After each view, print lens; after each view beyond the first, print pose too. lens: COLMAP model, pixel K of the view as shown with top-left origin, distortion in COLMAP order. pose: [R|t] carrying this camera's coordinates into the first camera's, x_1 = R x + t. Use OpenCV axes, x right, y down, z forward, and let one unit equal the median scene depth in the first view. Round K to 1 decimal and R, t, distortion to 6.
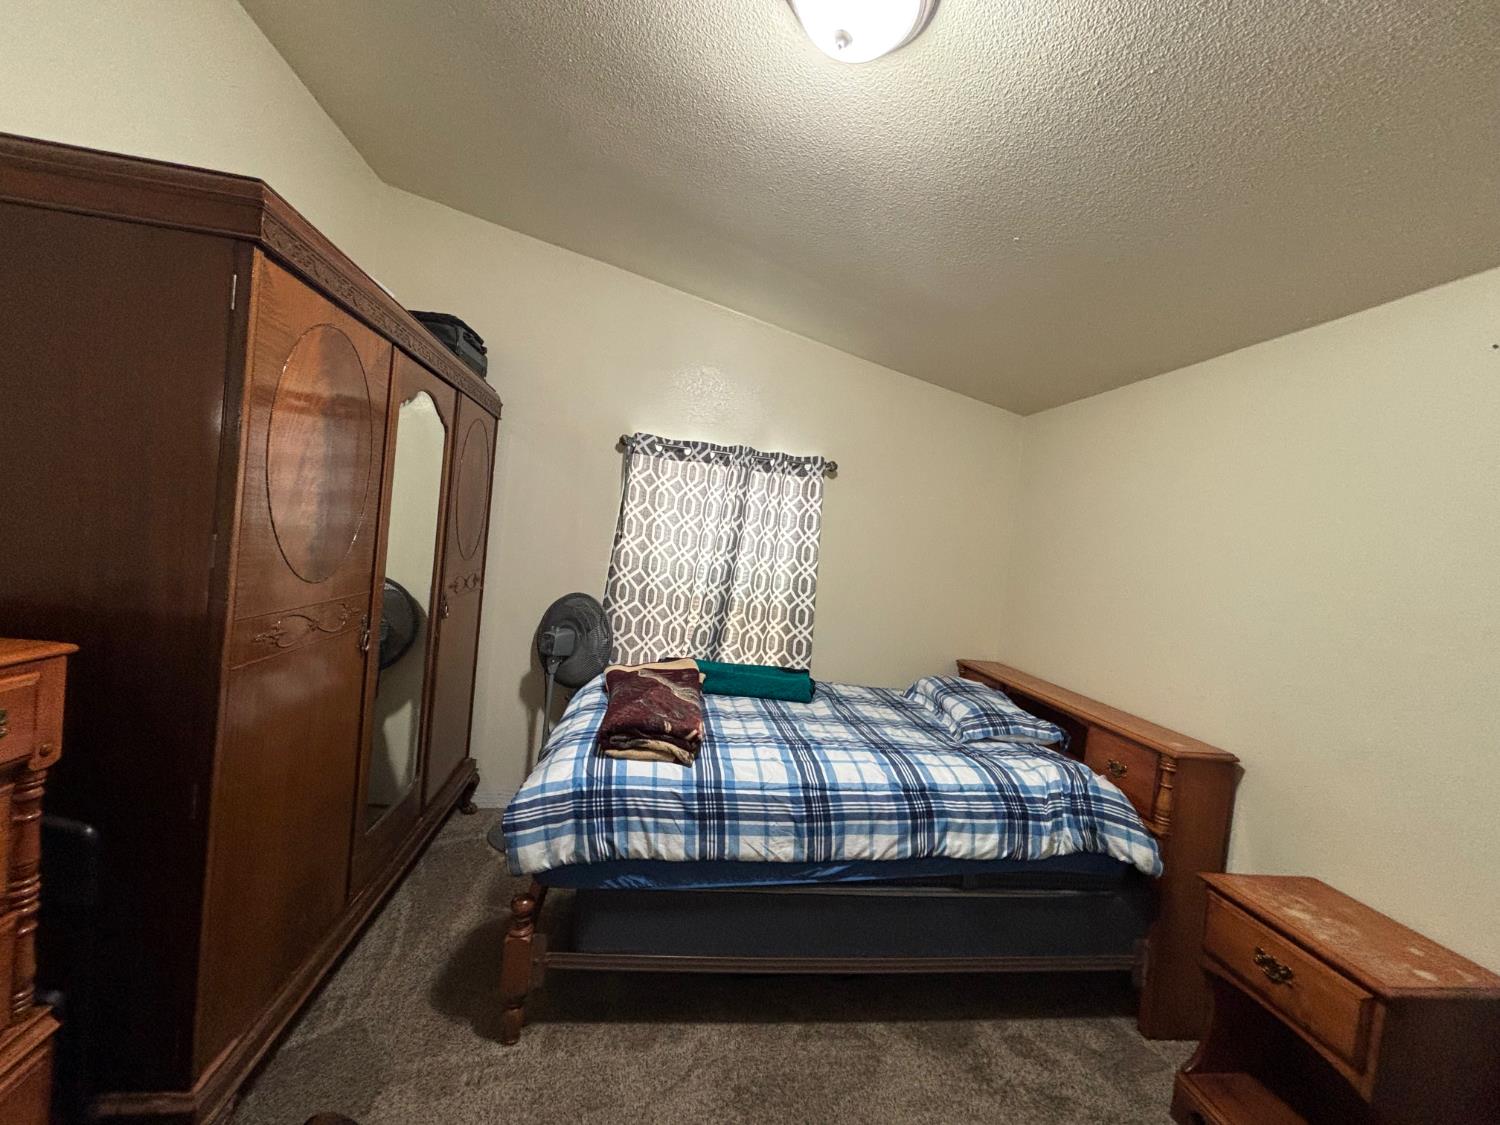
lens RADIAL K [[604.2, 0, 742.9], [0, 604.2, 558.9], [0, 0, 1]] dist [0.002935, -0.001047]
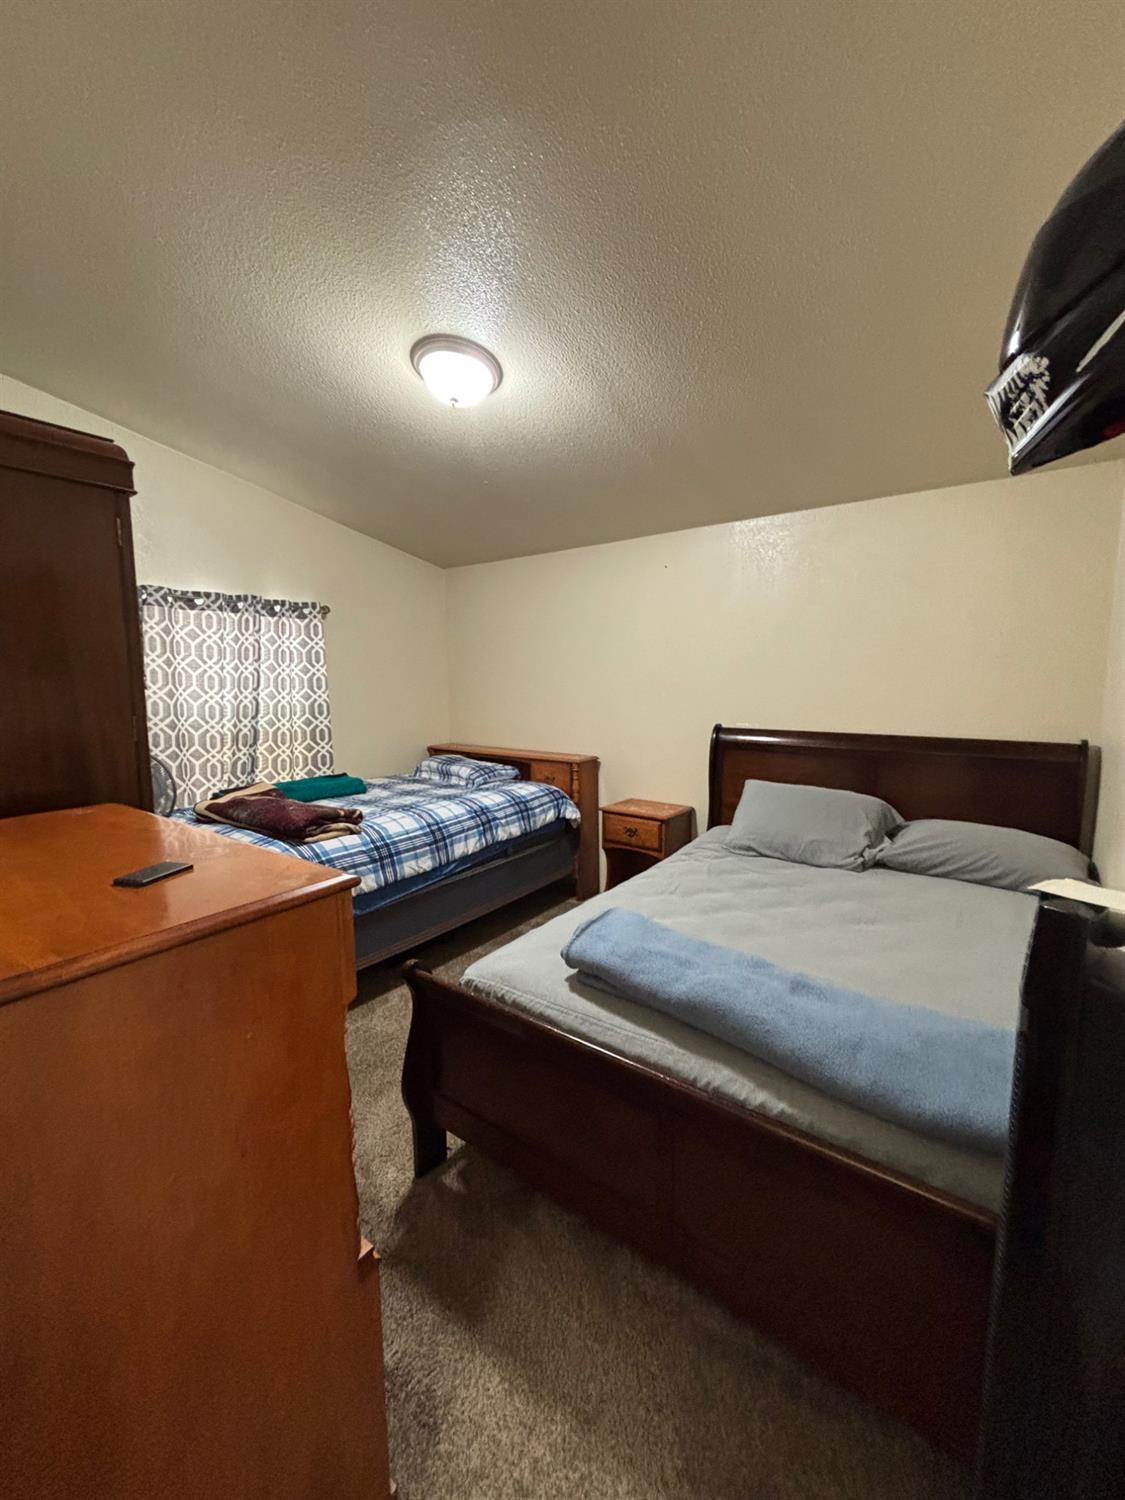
lens RADIAL K [[604.2, 0, 567.2], [0, 604.2, 751.1], [0, 0, 1]] dist [0.002935, -0.001047]
pose [[0.699179, -0.196083, 0.687532, -0.647874], [0.101808, 0.979161, 0.175722, -0.059497], [-0.707661, -0.052864, 0.704572, -0.360462]]
